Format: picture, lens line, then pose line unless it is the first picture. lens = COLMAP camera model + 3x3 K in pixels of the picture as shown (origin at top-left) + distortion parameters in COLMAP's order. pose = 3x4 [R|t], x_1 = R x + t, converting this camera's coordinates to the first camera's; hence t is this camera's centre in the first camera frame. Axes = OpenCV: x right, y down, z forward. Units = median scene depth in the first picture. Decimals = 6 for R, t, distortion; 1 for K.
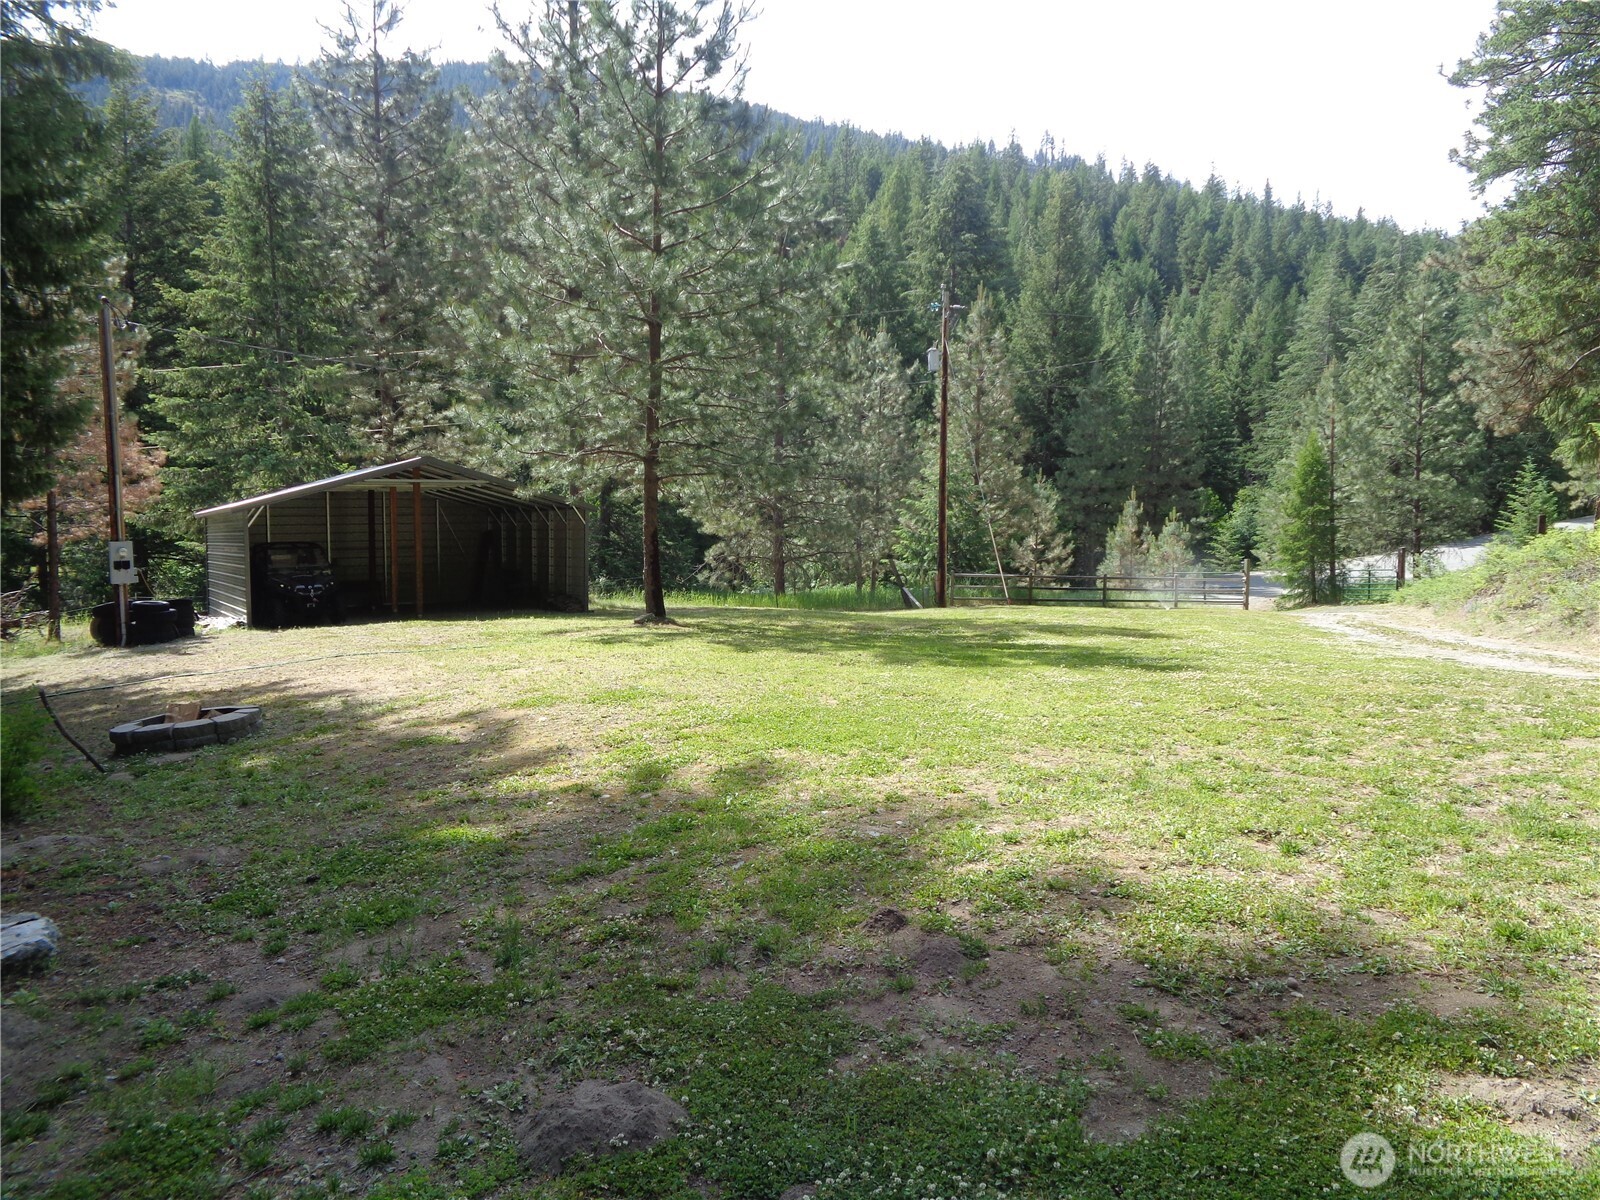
lens RADIAL K [[1207.6, 0, 800.0], [0, 1207.6, 600.0], [0, 0, 1]] dist [0.010175, -0.000448]
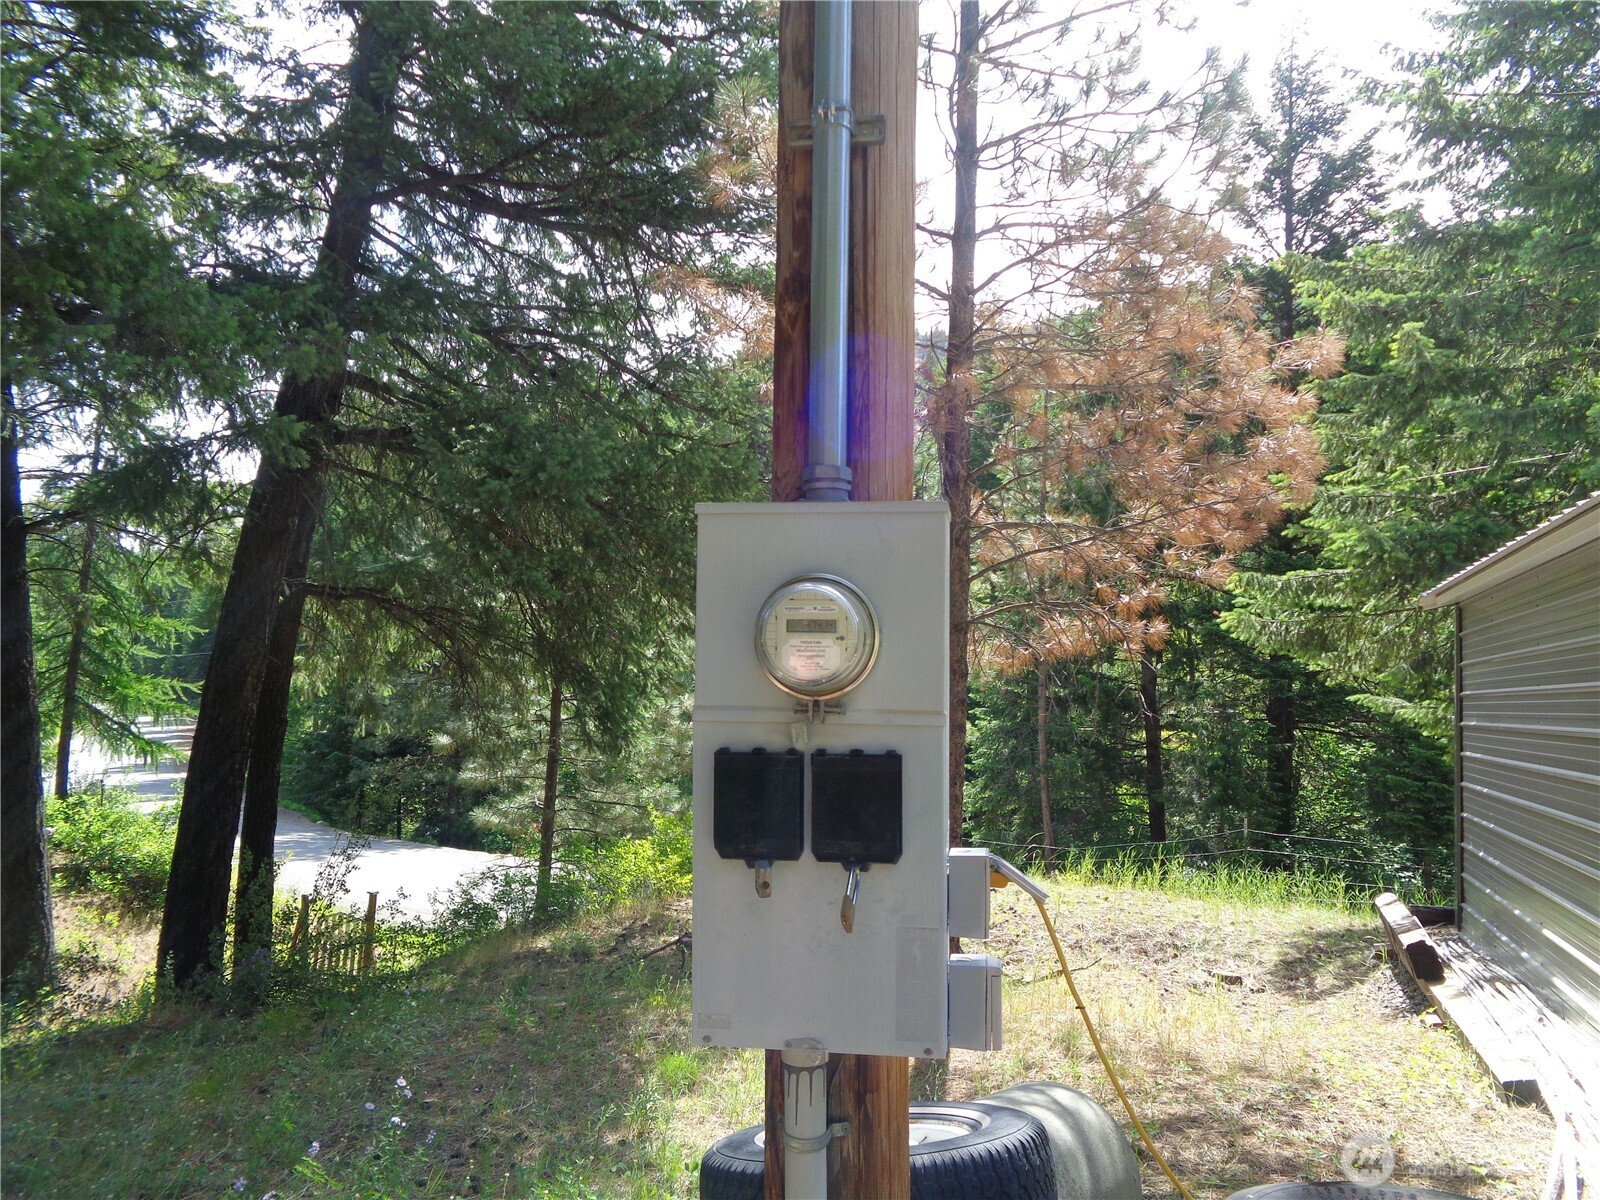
lens RADIAL K [[1207.6, 0, 800.0], [0, 1207.6, 600.0], [0, 0, 1]] dist [0.010175, -0.000448]
pose [[0.633646, -0.042312, -0.772466, -0.202488], [-0.068774, 0.991469, -0.110722, -0.013192], [0.770561, 0.123284, 0.625330, 0.382991]]
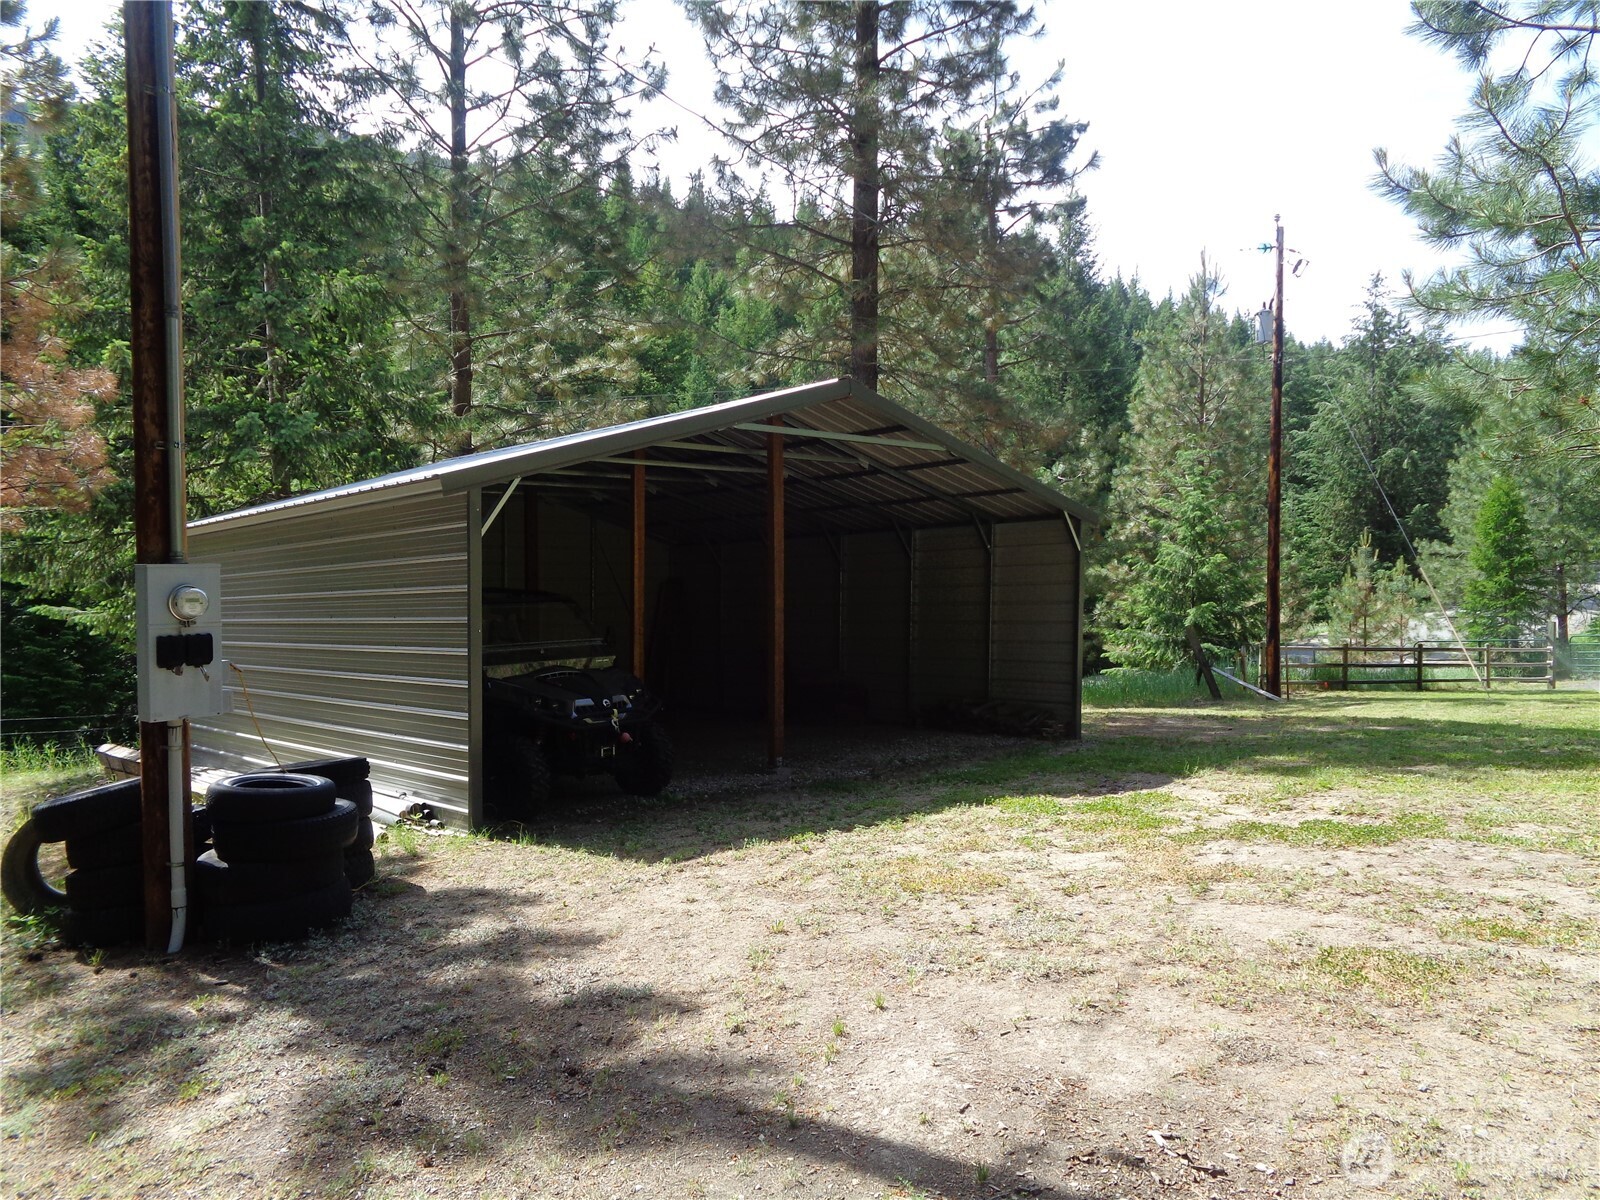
lens RADIAL K [[1207.6, 0, 800.0], [0, 1207.6, 600.0], [0, 0, 1]] dist [0.010175, -0.000448]
pose [[0.980344, -0.005404, 0.197222, -0.193483], [0.017639, 0.998023, -0.060330, -0.008521], [-0.196506, 0.062623, 0.978501, 0.287300]]
